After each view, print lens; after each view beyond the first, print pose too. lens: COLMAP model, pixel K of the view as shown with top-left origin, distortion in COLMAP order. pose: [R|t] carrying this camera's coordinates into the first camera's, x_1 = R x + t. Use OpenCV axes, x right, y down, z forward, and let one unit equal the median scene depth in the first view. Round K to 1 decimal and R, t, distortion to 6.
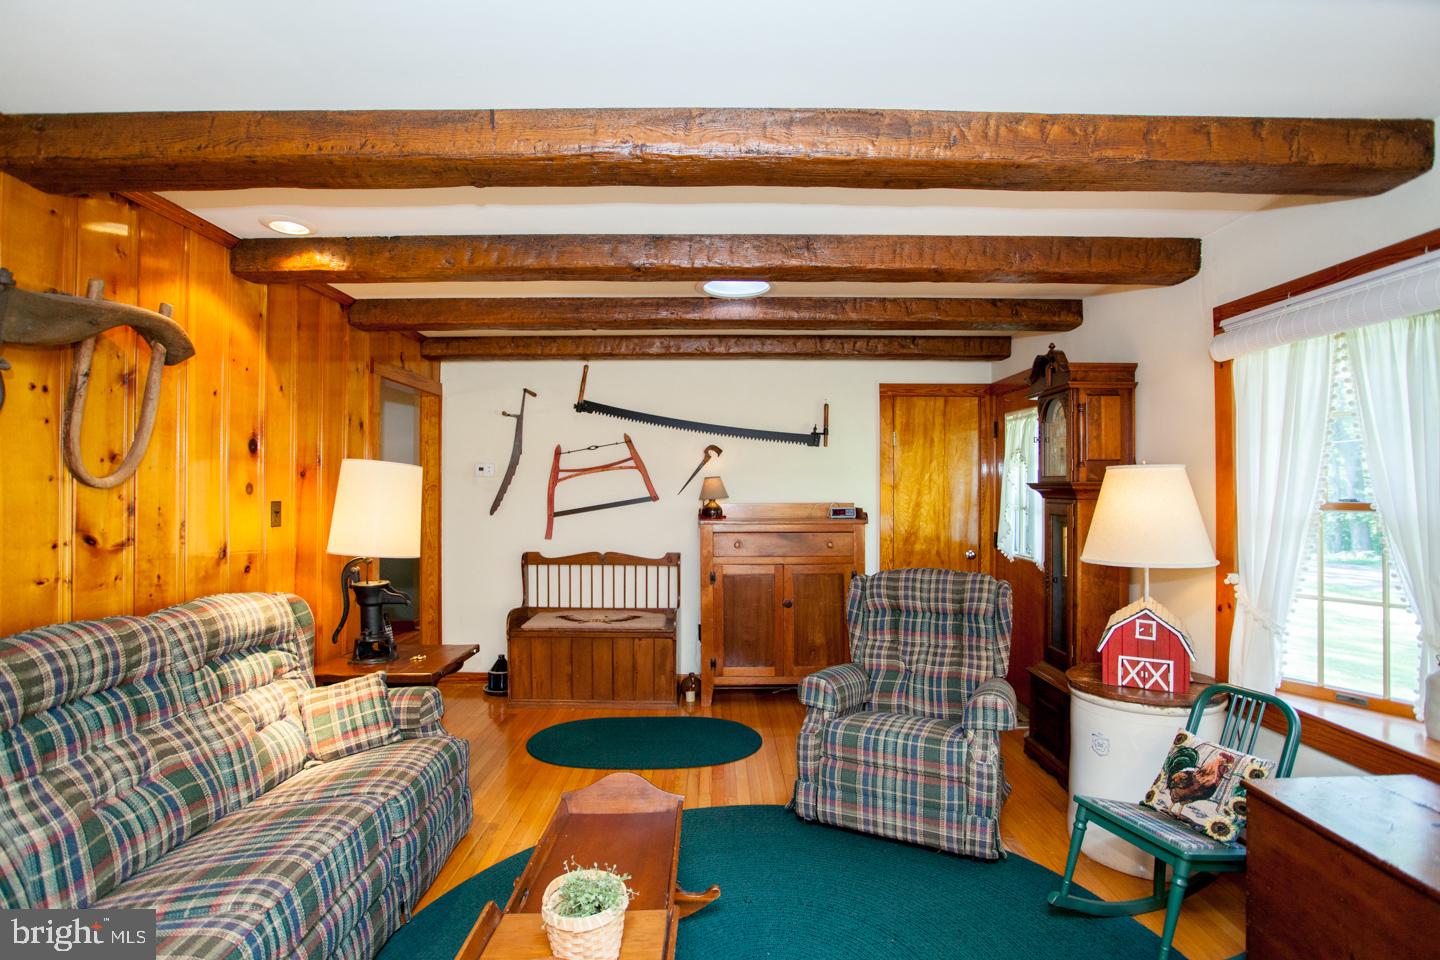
lens RADIAL K [[701.2, 0, 726.2], [0, 701.2, 486.0], [0, 0, 1]] dist [-0.064445, 0.017693]
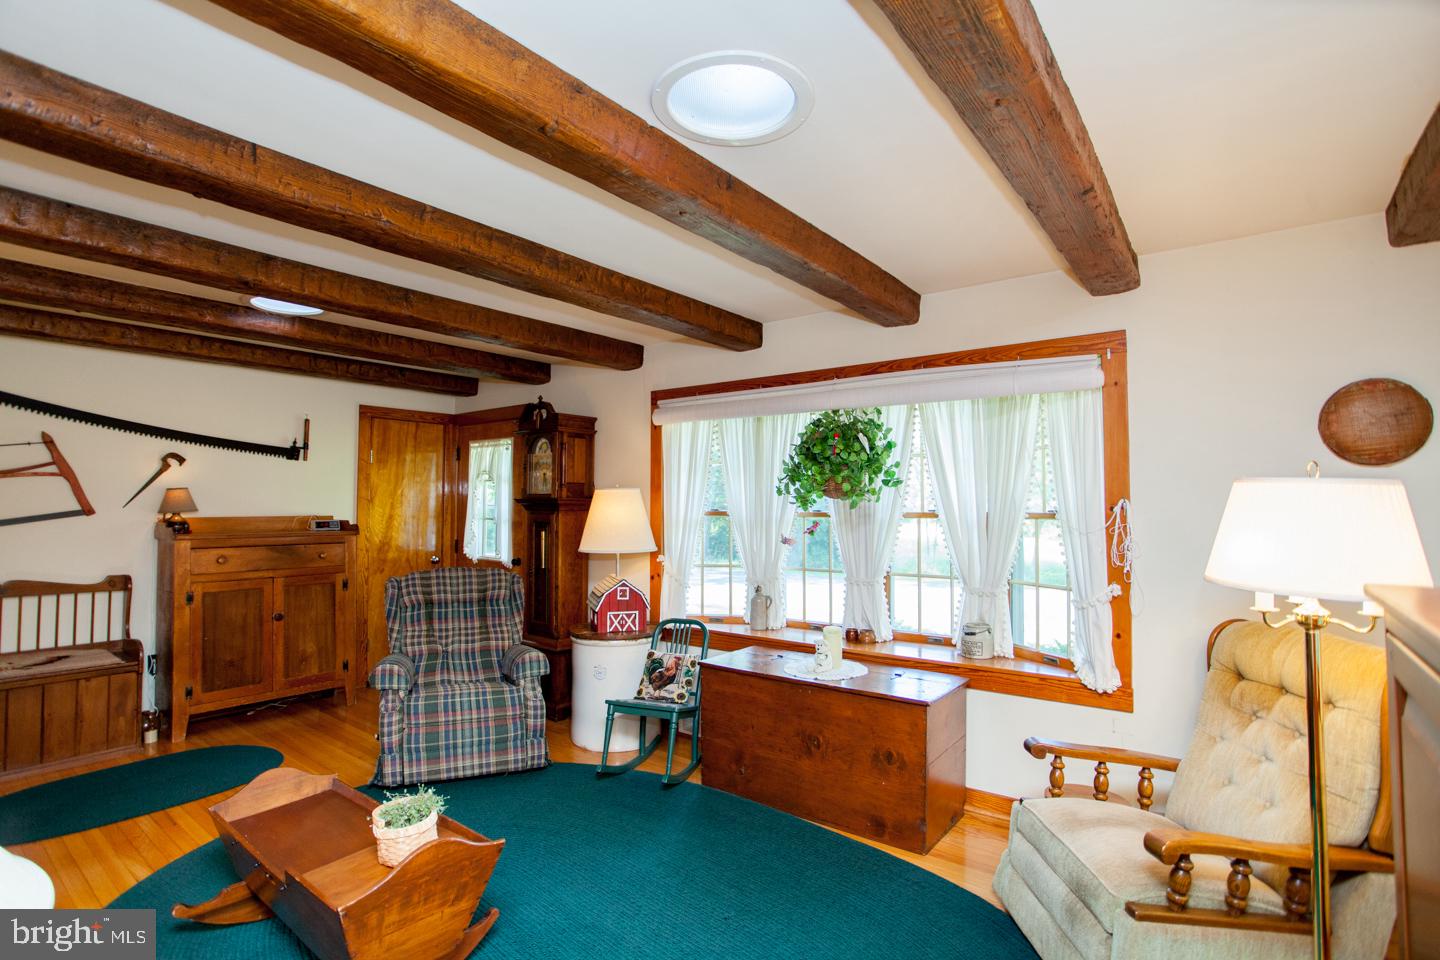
lens RADIAL K [[701.2, 0, 706.6], [0, 701.2, 490.7], [0, 0, 1]] dist [-0.064445, 0.017693]
pose [[0.625392, 0.019374, 0.780070, -0.413082], [-0.006272, 0.999784, -0.019802, 0.005303], [-0.780285, 0.007492, 0.625379, -0.120441]]
